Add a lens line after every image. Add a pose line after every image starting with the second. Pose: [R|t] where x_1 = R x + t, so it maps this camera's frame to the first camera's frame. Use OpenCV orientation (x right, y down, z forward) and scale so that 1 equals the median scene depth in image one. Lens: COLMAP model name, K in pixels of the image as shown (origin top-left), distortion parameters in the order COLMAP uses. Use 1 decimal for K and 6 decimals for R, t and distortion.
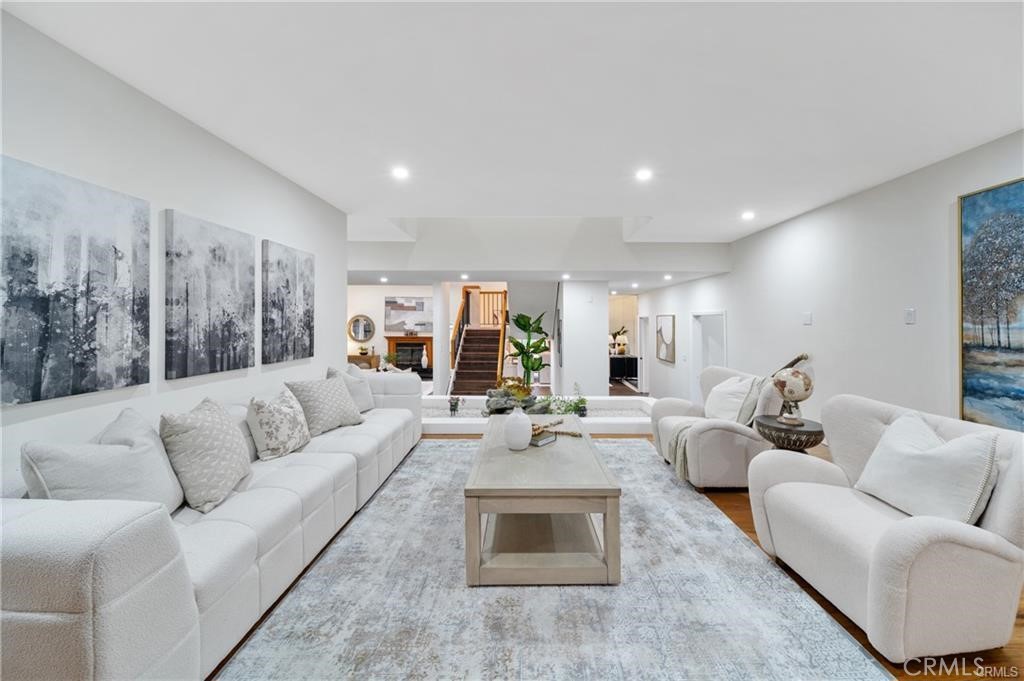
lens RADIAL K [[367.1, 0, 512.0], [0, 367.1, 340.5], [0, 0, 1]] dist [-0.000602, -0.000038]
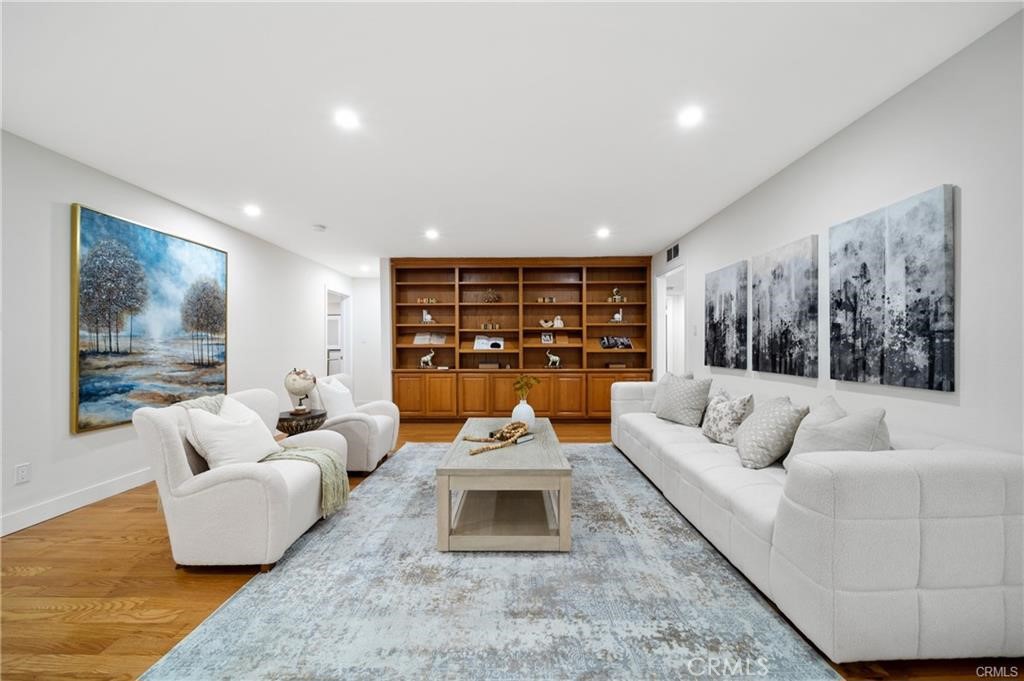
lens RADIAL K [[367.1, 0, 512.0], [0, 367.1, 340.5], [0, 0, 1]] dist [-0.000602, -0.000038]
pose [[-0.999812, 0.000244, -0.019390, 0.072490], [-0.000463, 0.999336, 0.036436, -0.059890], [0.019386, 0.036438, -0.999148, 2.092068]]
